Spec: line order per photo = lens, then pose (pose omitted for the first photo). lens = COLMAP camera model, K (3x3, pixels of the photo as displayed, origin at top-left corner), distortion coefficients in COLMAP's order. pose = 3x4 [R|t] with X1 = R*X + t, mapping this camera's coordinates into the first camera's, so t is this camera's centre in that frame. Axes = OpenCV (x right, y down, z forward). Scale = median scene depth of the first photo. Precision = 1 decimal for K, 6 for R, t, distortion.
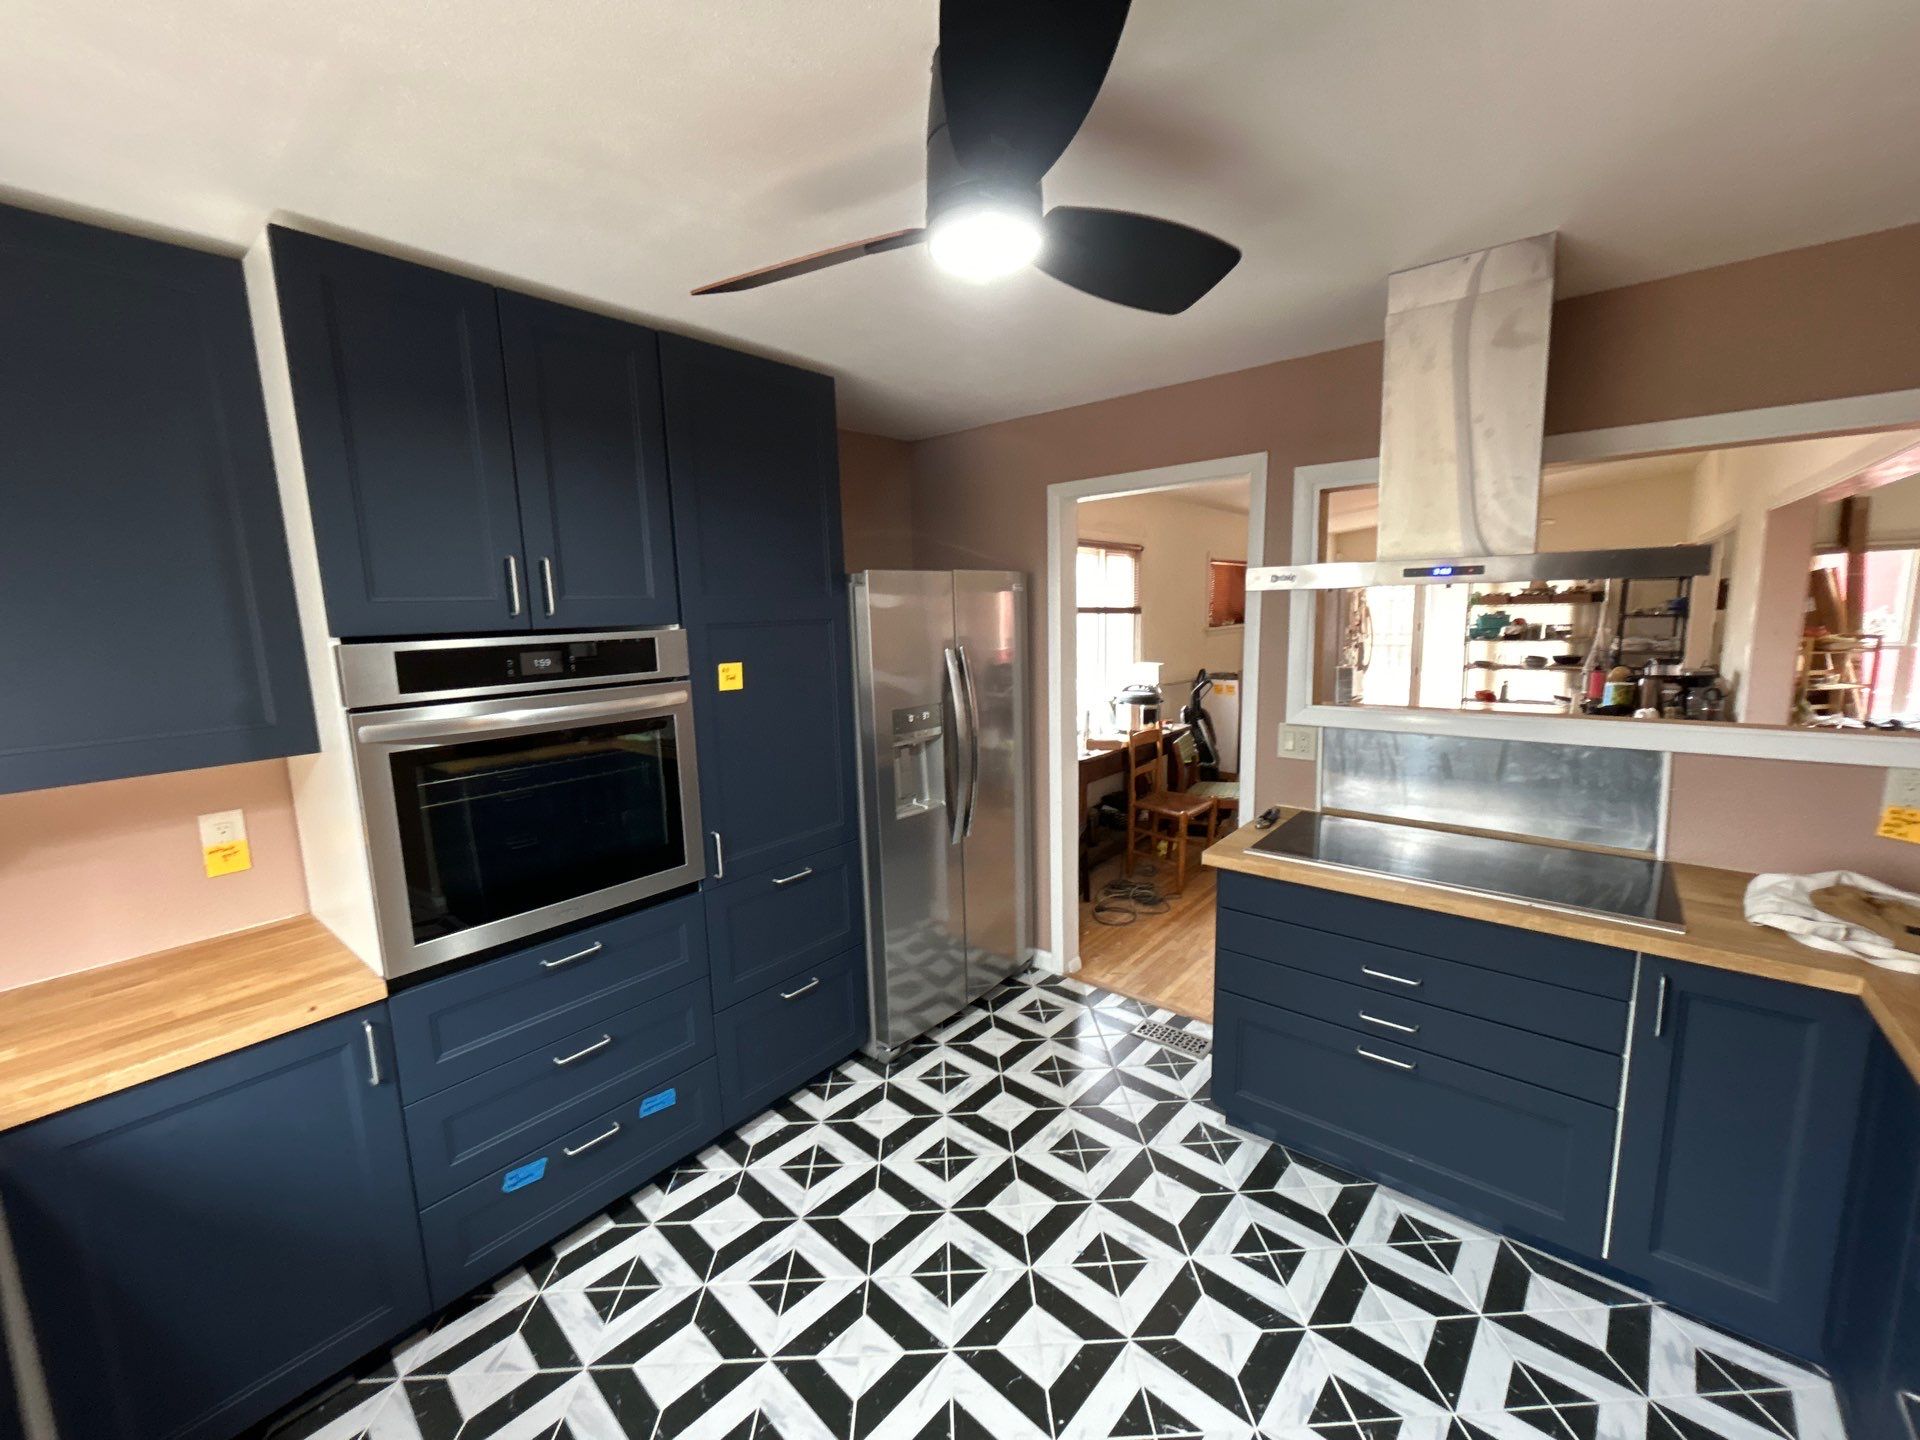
lens RADIAL K [[766.4, 0, 959.1], [0, 766.4, 722.7], [0, 0, 1]] dist [-0.000852, -0.000053]
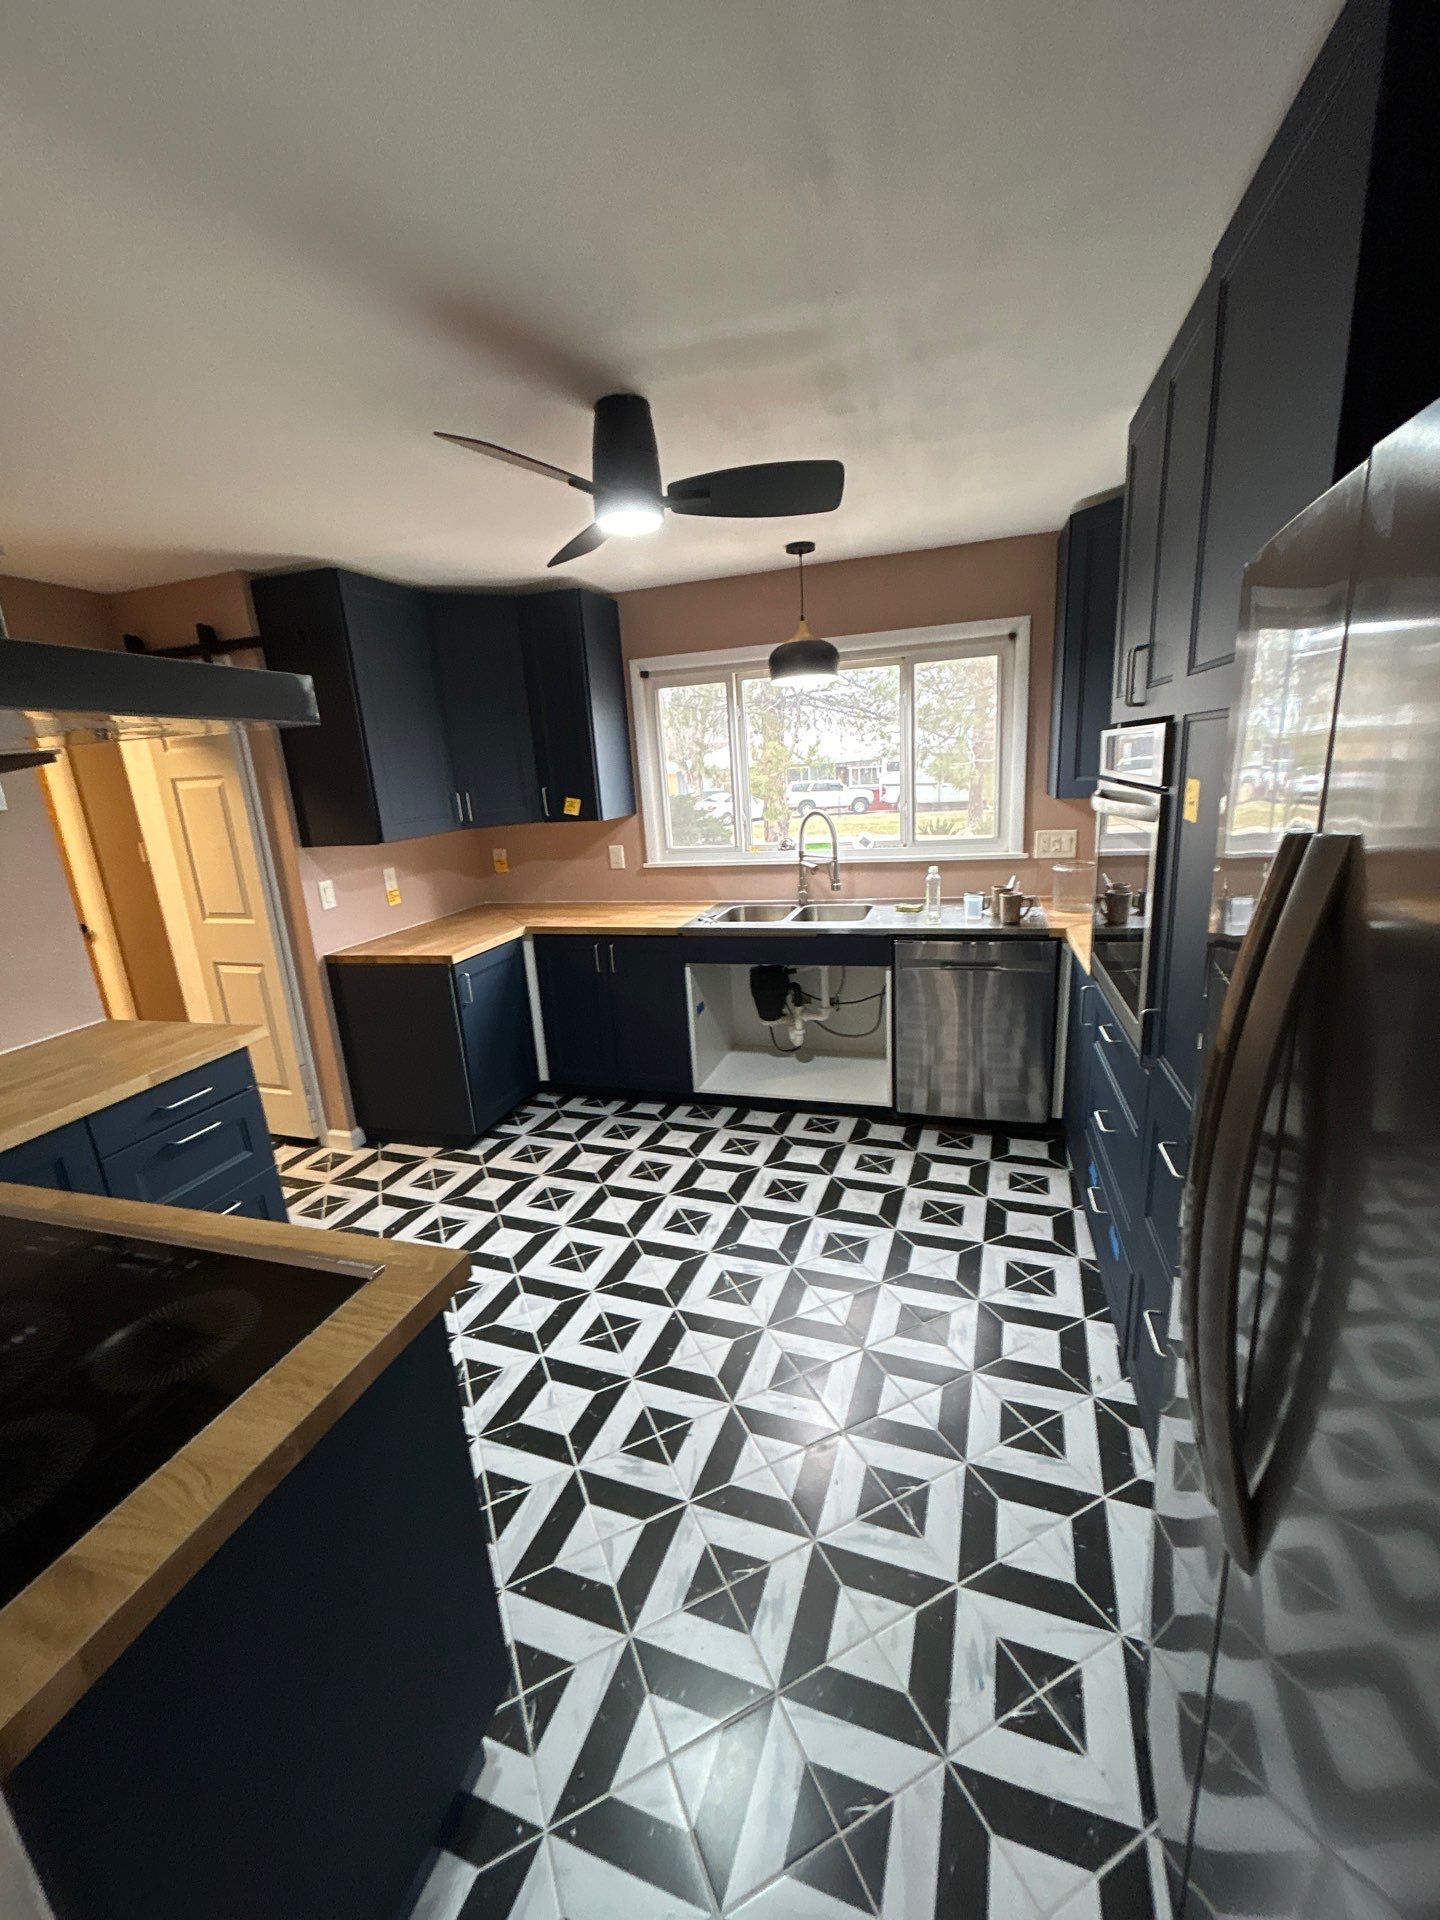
lens RADIAL K [[766.4, 0, 729.5], [0, 766.4, 953.4], [0, 0, 1]] dist [-0.000852, -0.000053]
pose [[0.919839, -0.131330, 0.369660, 0.011485], [0.097862, 0.989326, 0.107966, 0.046022], [-0.379893, -0.063136, 0.922873, -0.290298]]
